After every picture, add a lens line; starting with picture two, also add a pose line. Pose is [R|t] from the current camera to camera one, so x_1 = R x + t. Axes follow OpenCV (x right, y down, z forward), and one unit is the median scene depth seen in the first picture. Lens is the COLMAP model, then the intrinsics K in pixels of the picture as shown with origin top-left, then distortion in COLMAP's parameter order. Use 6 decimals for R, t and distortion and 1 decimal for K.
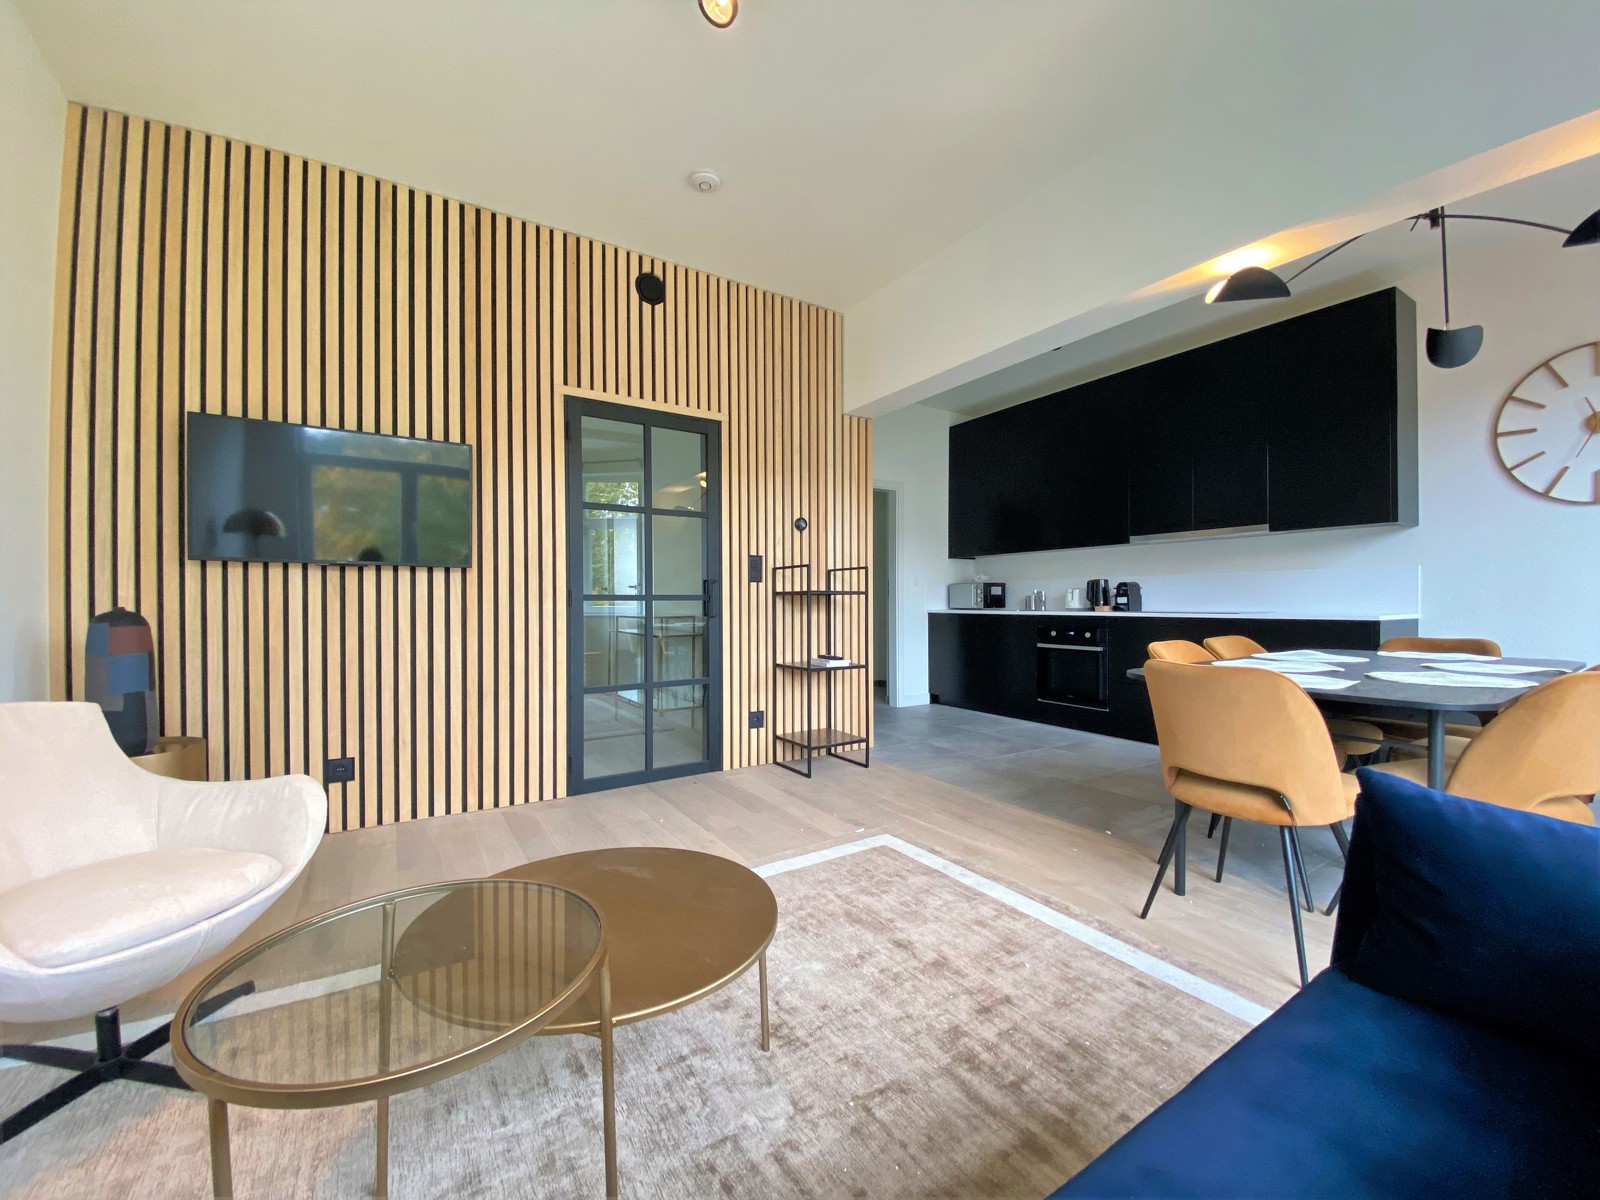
lens RADIAL K [[651.3, 0, 800.5], [0, 651.3, 605.8], [0, 0, 1]] dist [0.011901, -0.017656]
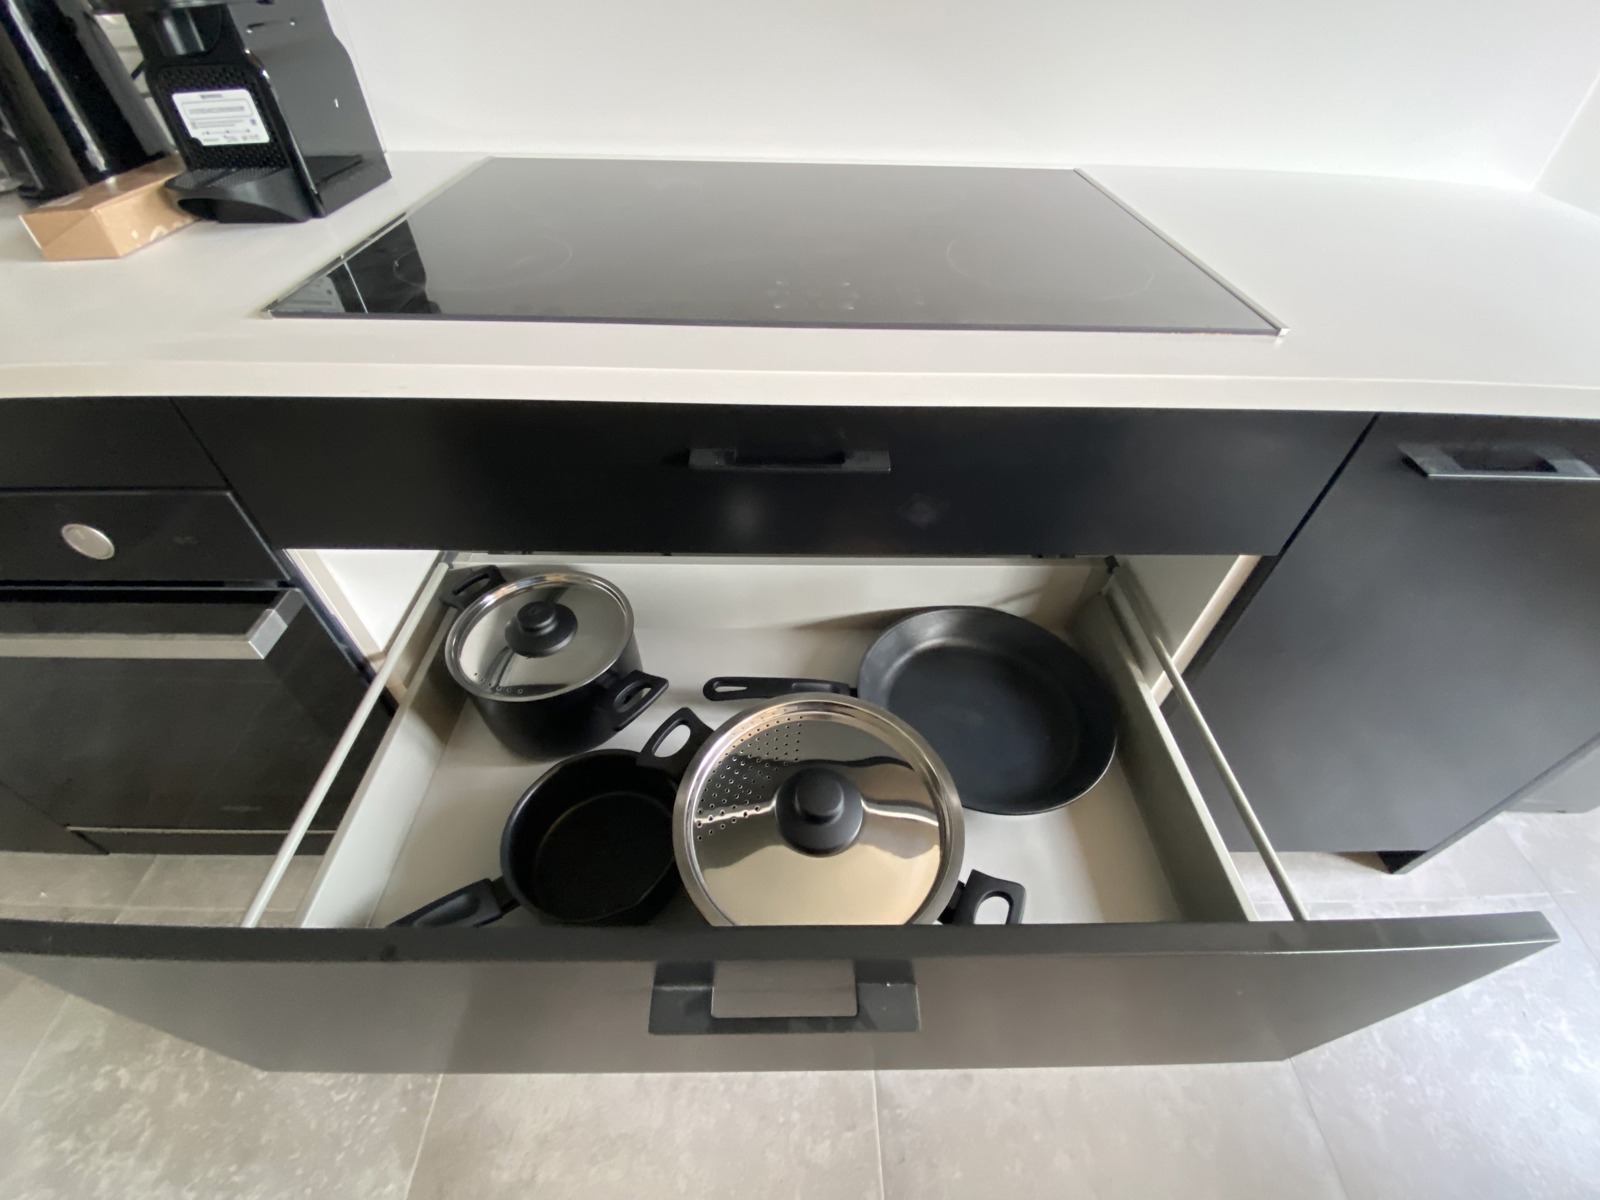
lens RADIAL K [[651.3, 0, 800.5], [0, 651.3, 605.8], [0, 0, 1]] dist [0.011901, -0.017656]
pose [[0.534946, -0.569843, 0.623788, 0.607501], [-0.020649, 0.729271, 0.683913, -0.037333], [-0.844634, -0.378737, 0.378354, 1.186138]]
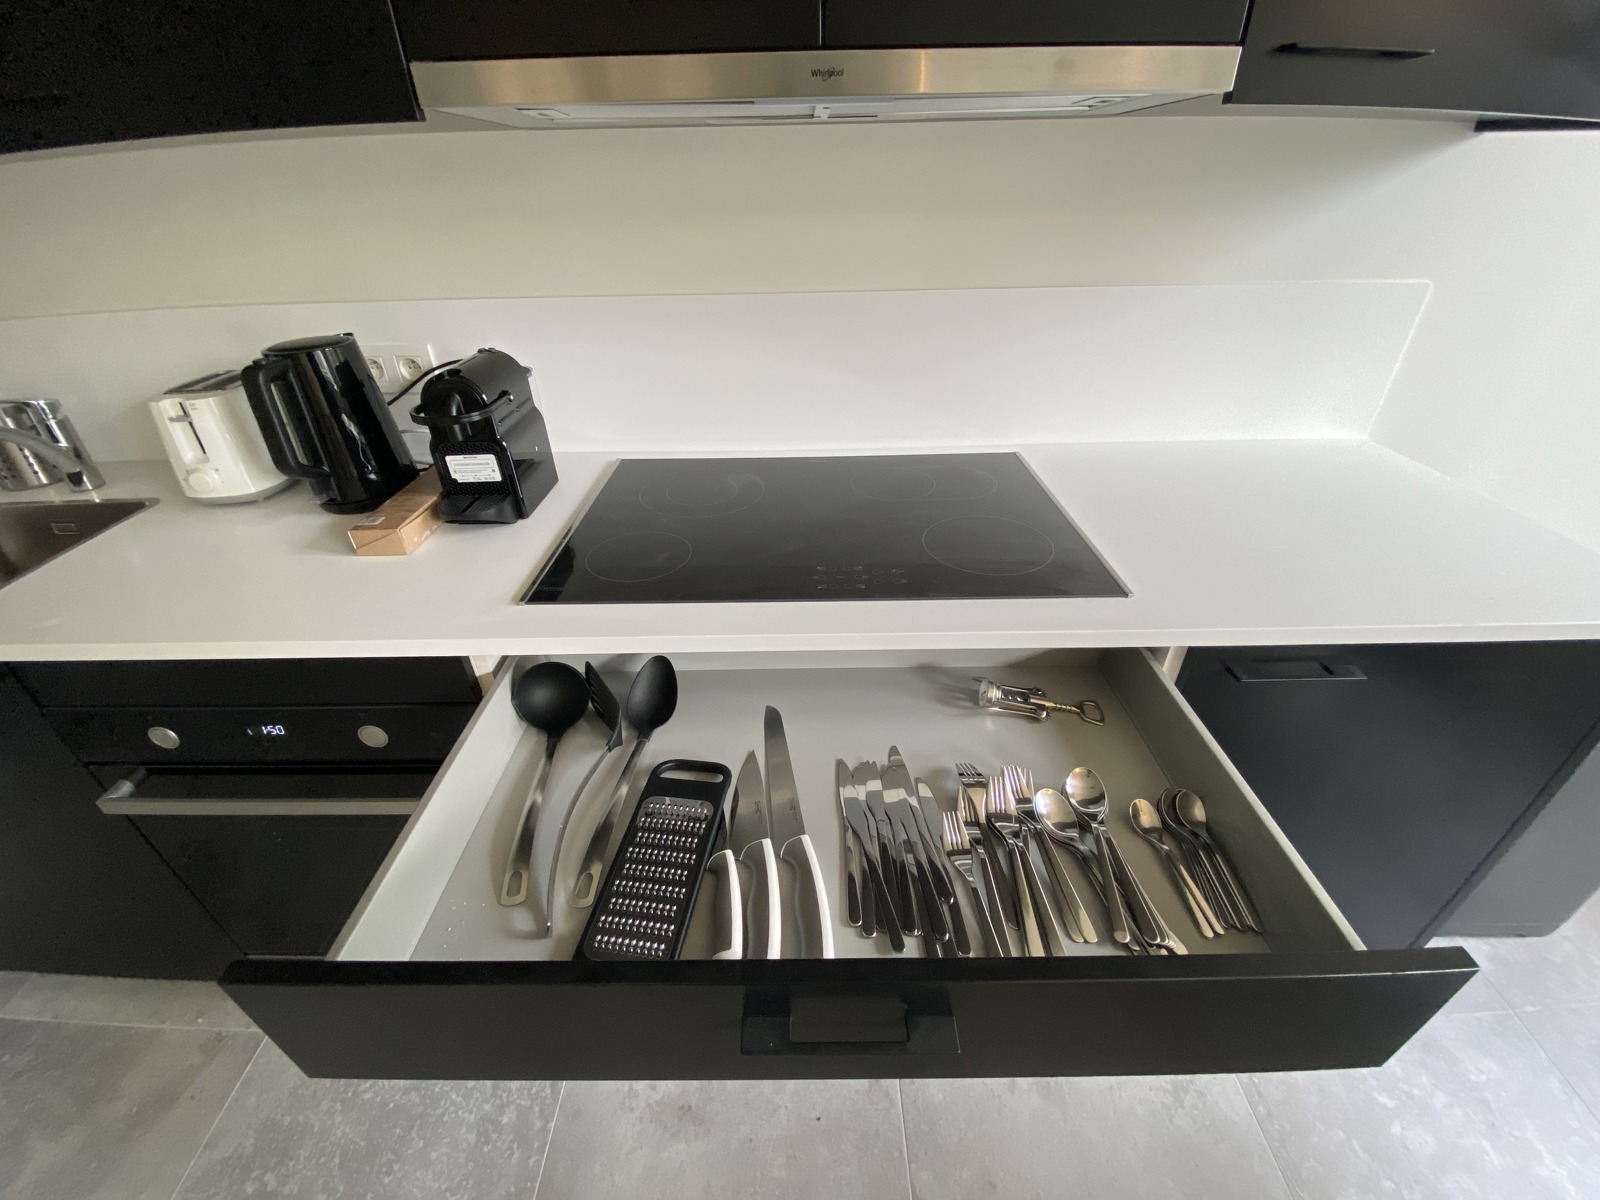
lens RADIAL K [[659.1, 0, 808.4], [0, 659.1, 604.0], [0, 0, 1]] dist [0.012189, -0.016574]
pose [[0.548493, -0.442503, 0.709470, 0.554776], [0.016925, 0.854192, 0.519682, -0.109353], [-0.835984, -0.273034, 0.476007, 1.155556]]
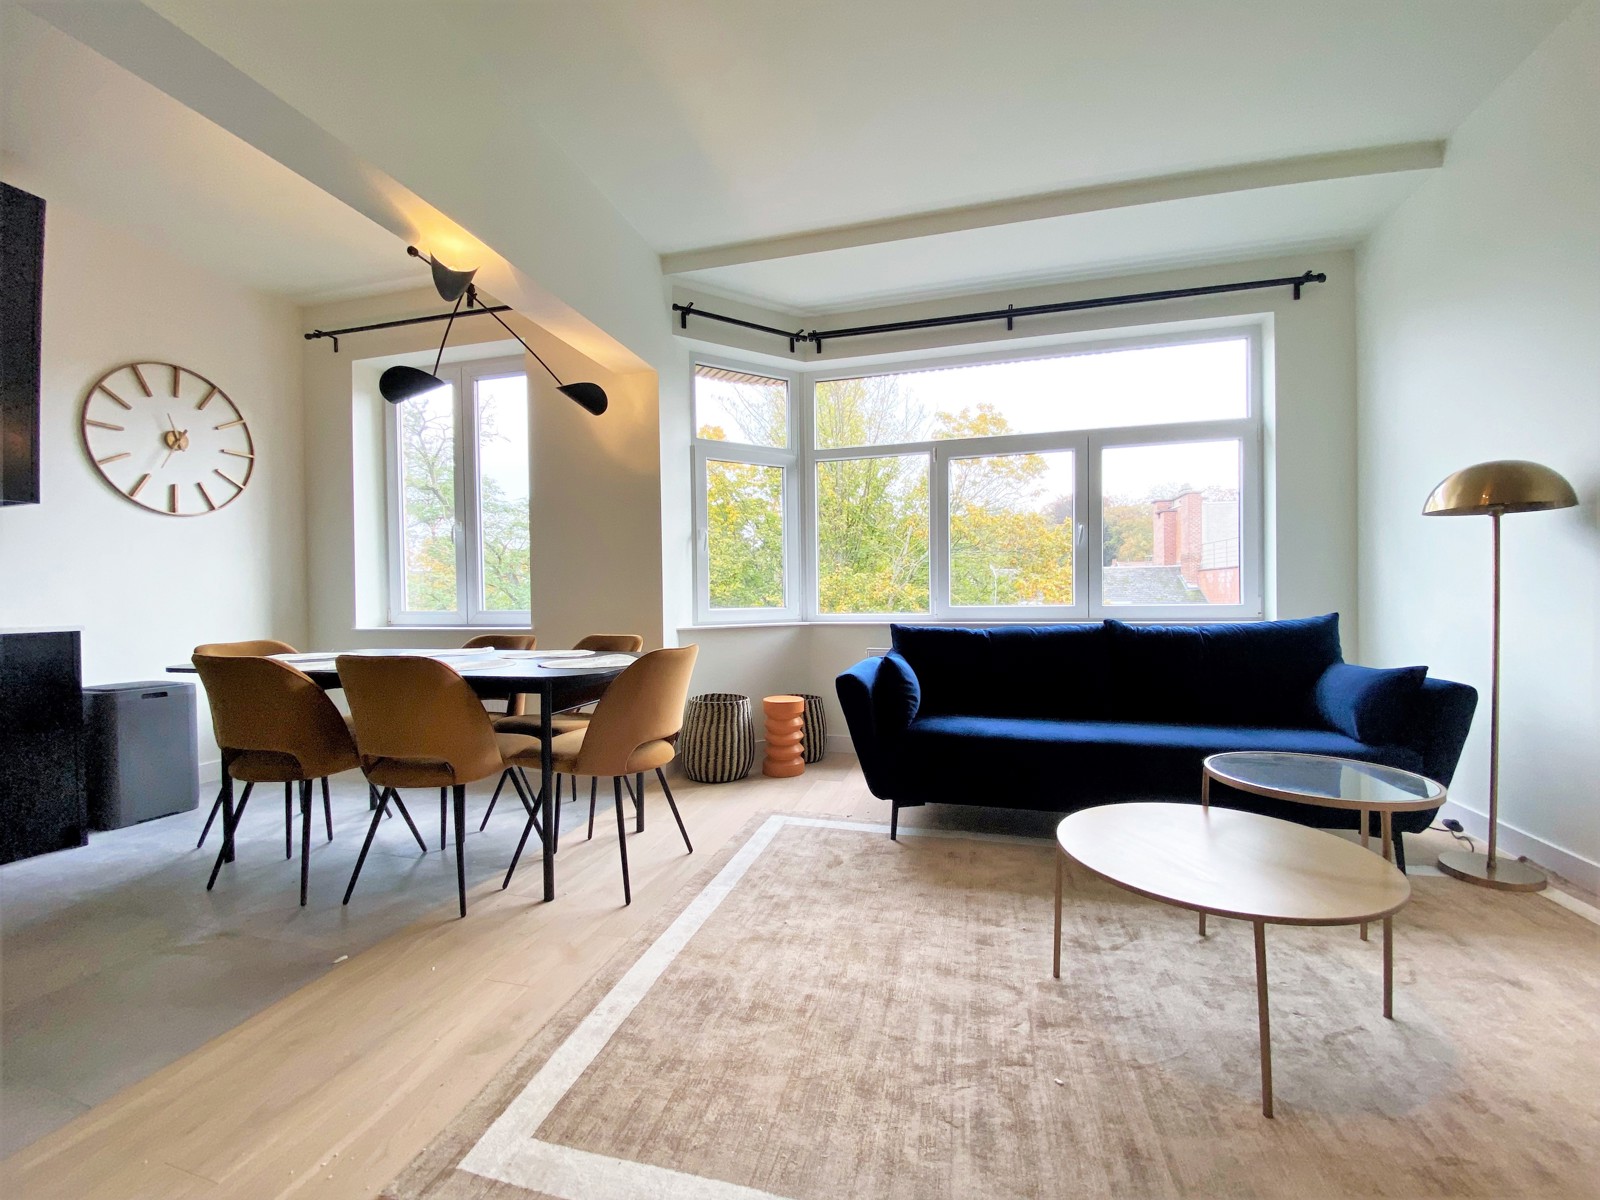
lens RADIAL K [[651.3, 0, 800.5], [0, 651.3, 605.8], [0, 0, 1]] dist [0.011901, -0.017656]
pose [[-0.679459, 0.003478, 0.733705, -0.250111], [0.021920, 0.999639, 0.015561, -0.000558], [-0.733386, 0.026655, -0.679290, 0.891207]]
